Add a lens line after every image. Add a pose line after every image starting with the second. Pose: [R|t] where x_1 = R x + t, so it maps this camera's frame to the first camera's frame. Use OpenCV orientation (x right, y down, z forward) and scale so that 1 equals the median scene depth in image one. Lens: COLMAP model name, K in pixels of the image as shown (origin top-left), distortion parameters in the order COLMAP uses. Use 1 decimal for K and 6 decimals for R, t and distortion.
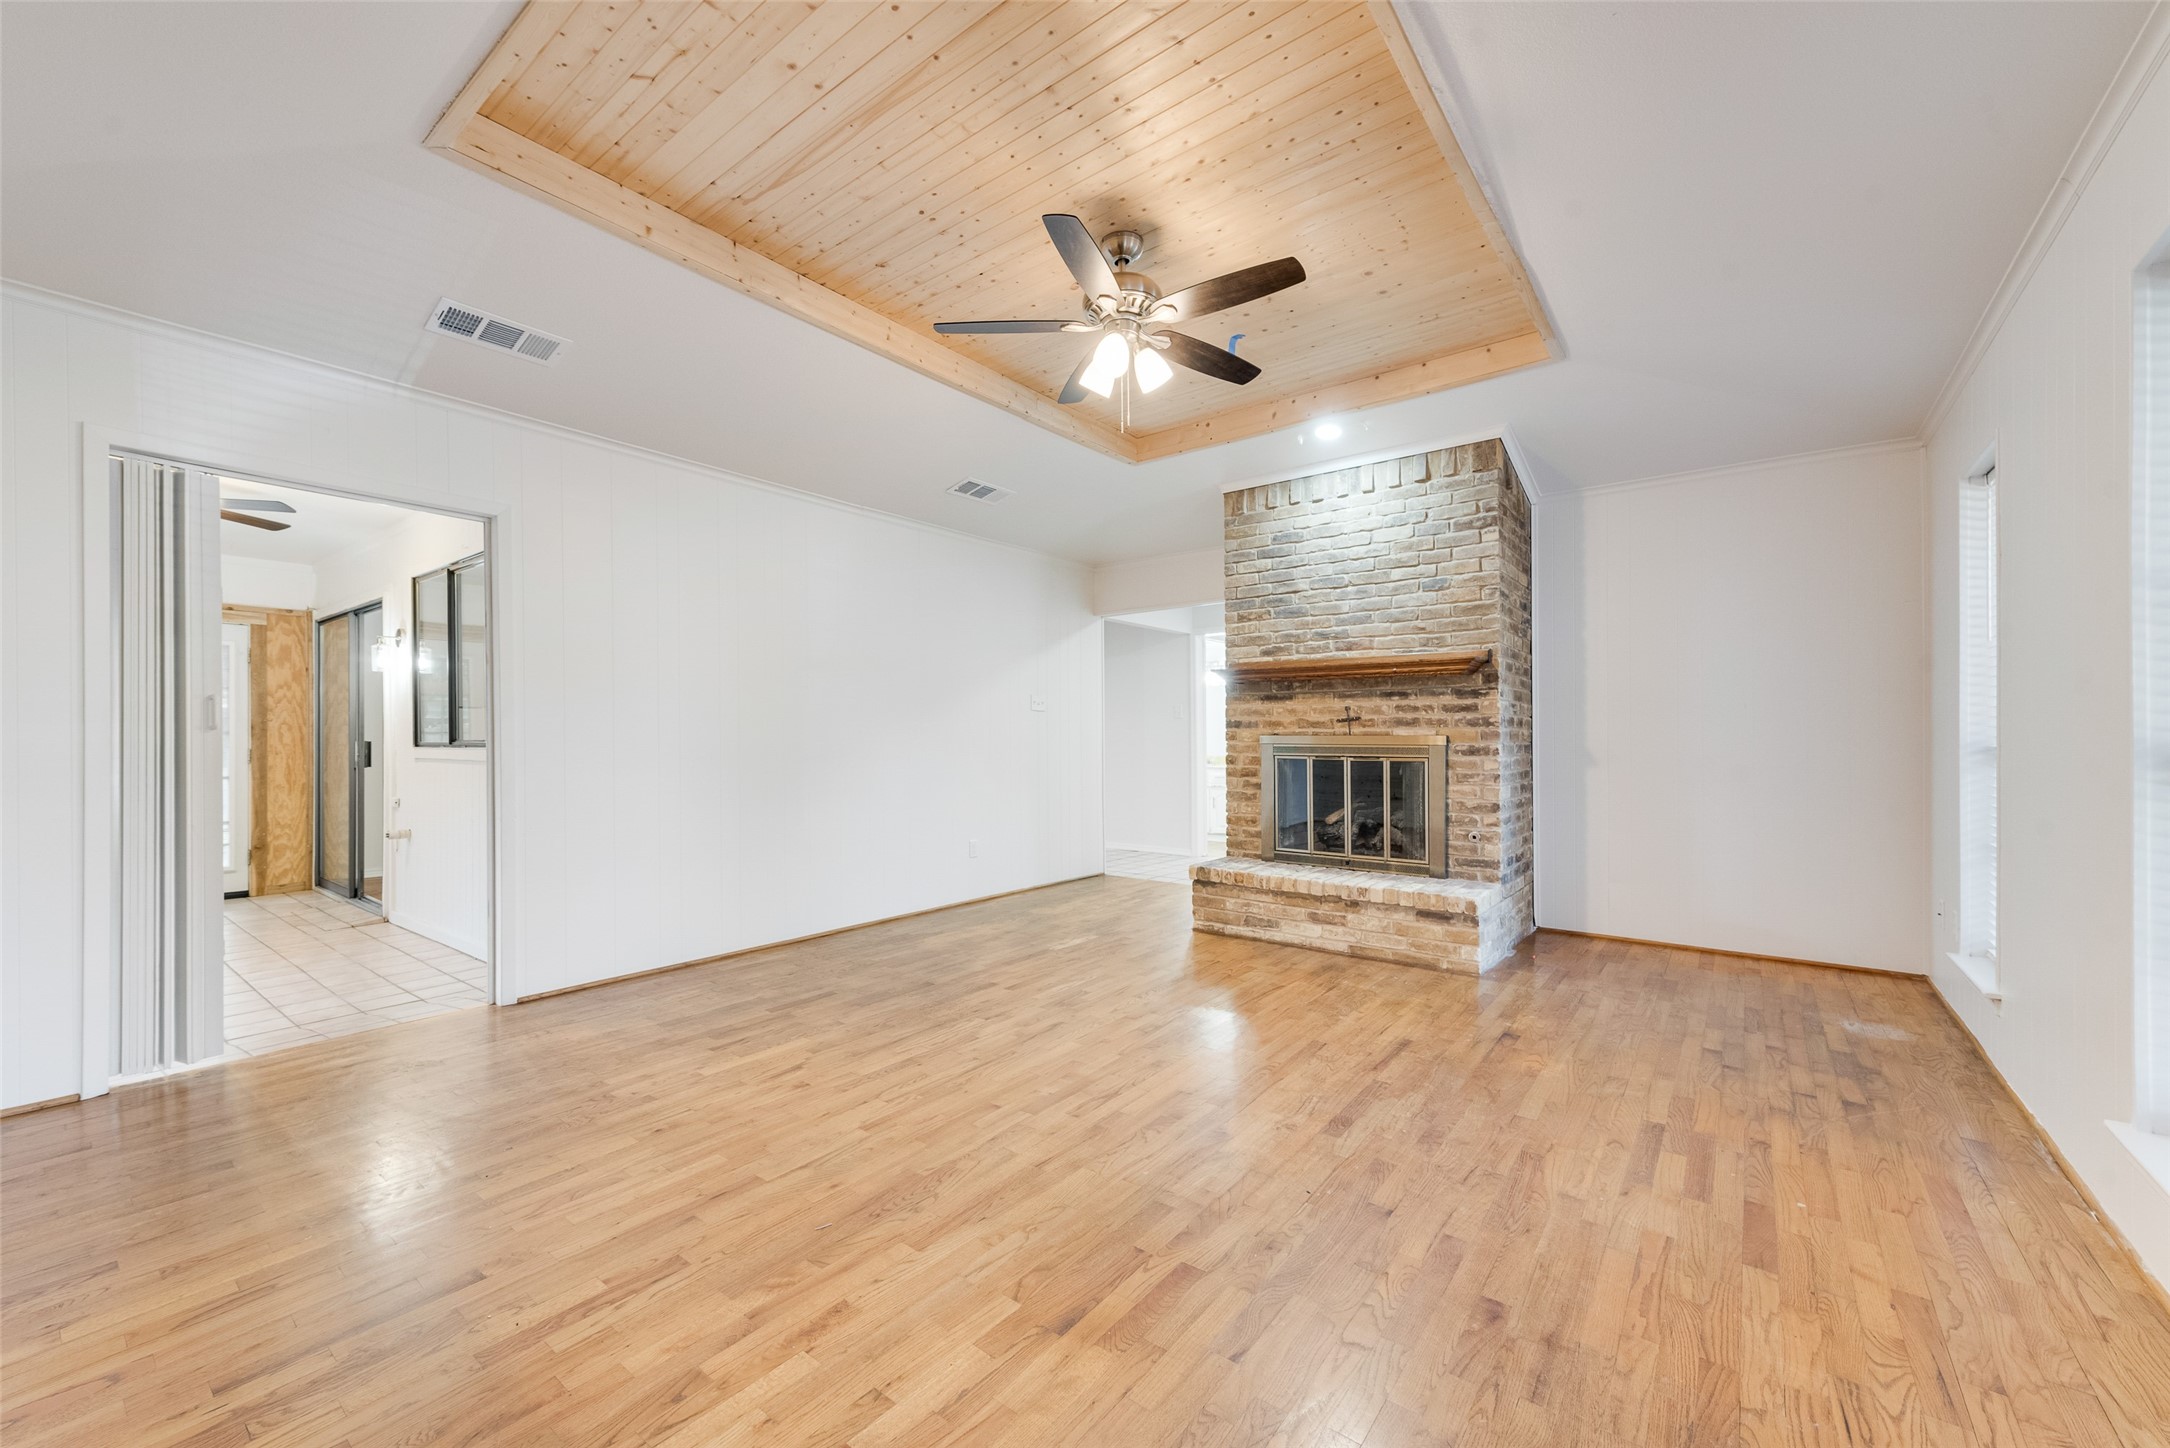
lens RADIAL K [[853.0, 0, 1086.7], [0, 853.0, 734.5], [0, 0, 1]] dist [0.019428, -0.006255]
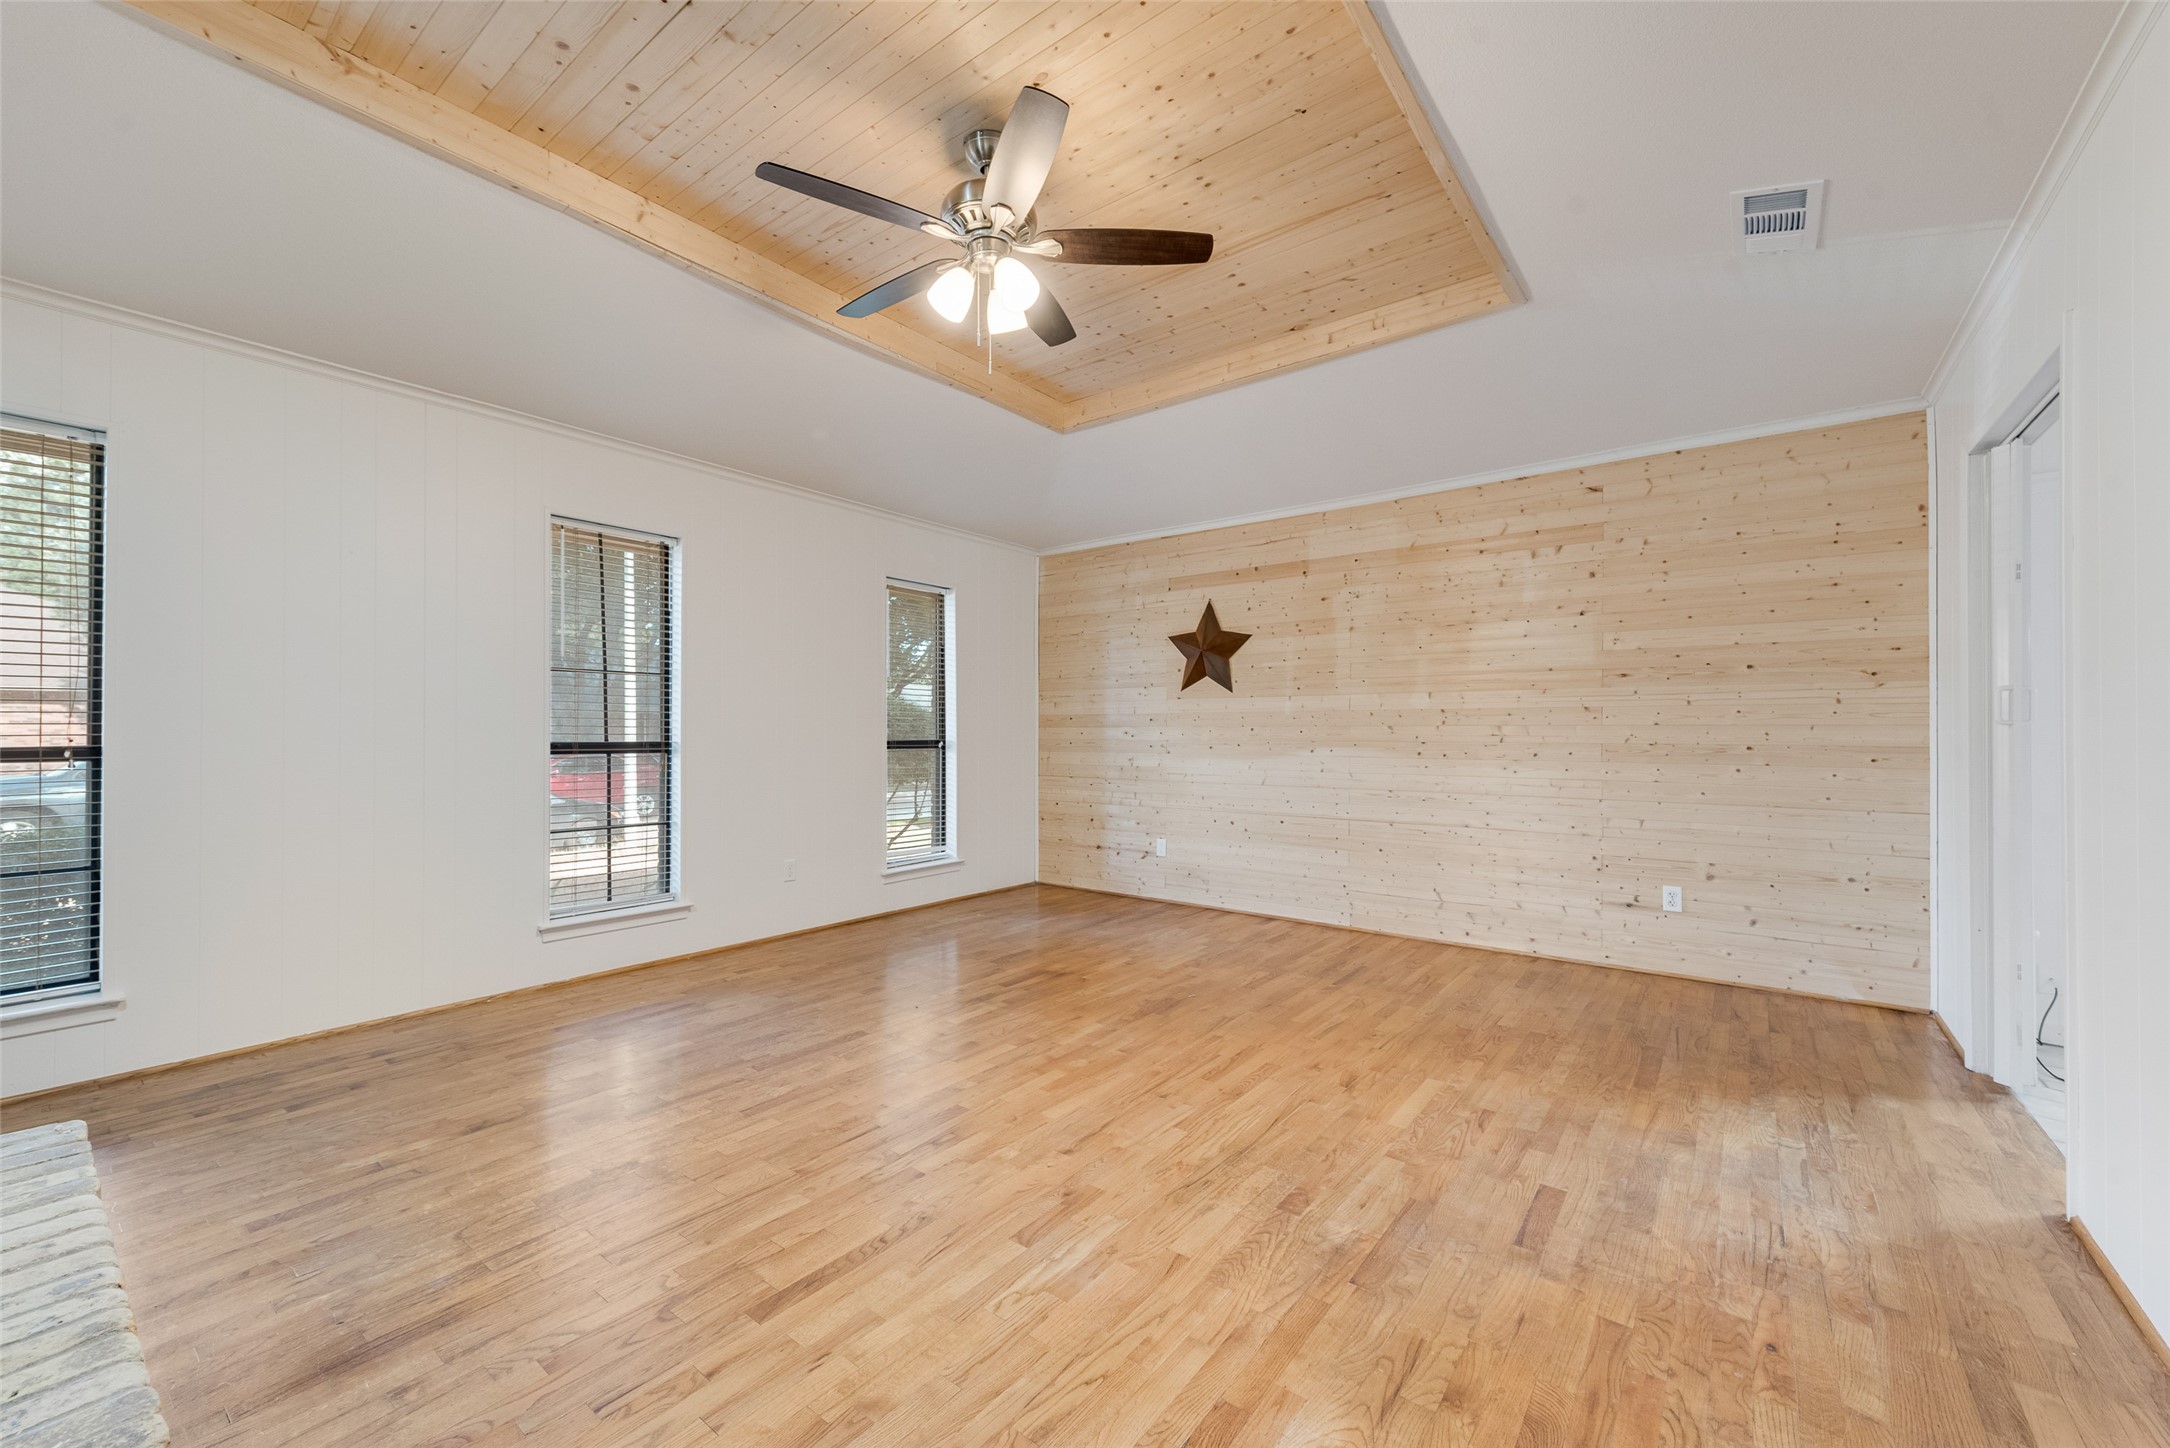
lens RADIAL K [[853.0, 0, 1086.7], [0, 853.0, 734.5], [0, 0, 1]] dist [0.019428, -0.006255]
pose [[-0.999997, 0.002533, -0.000757, -0.034965], [0.002535, 0.999995, -0.002085, 0.003647], [0.000752, -0.002087, -0.999998, 1.277206]]
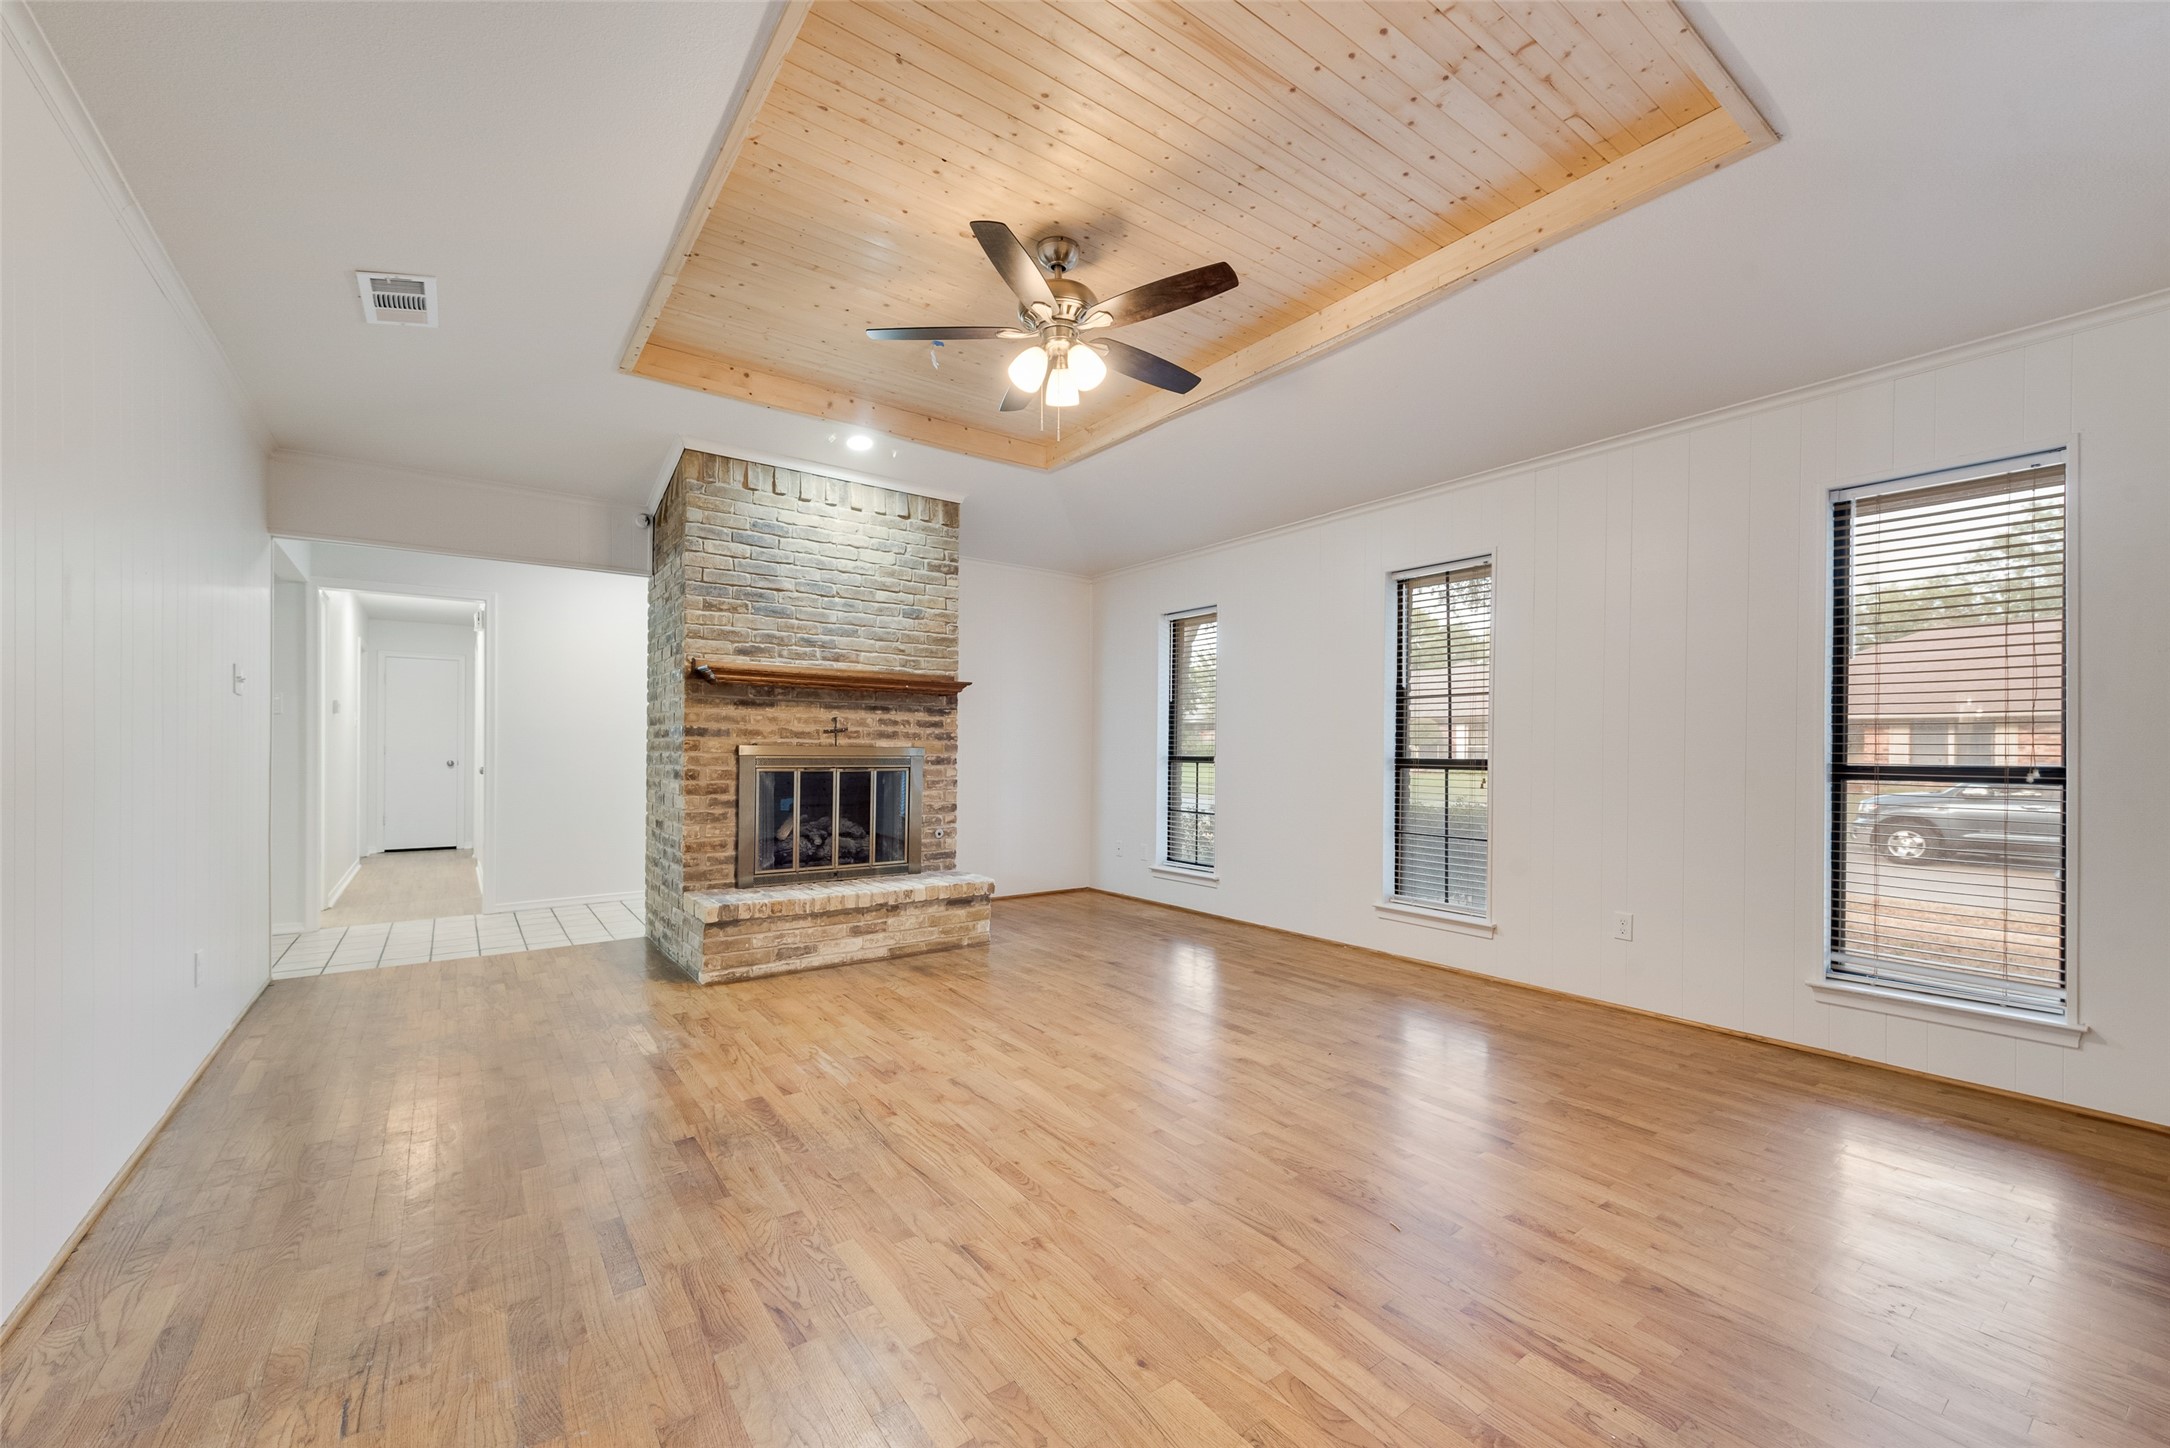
lens RADIAL K [[856.7, 0, 1085.5], [0, 856.7, 751.7], [0, 0, 1]] dist [0.012899, -0.000158]
pose [[0.271472, 0.000900, 0.962446, -0.626698], [-0.009449, 0.999954, 0.001730, 0.002688], [-0.962400, -0.009564, 0.271468, 0.484058]]
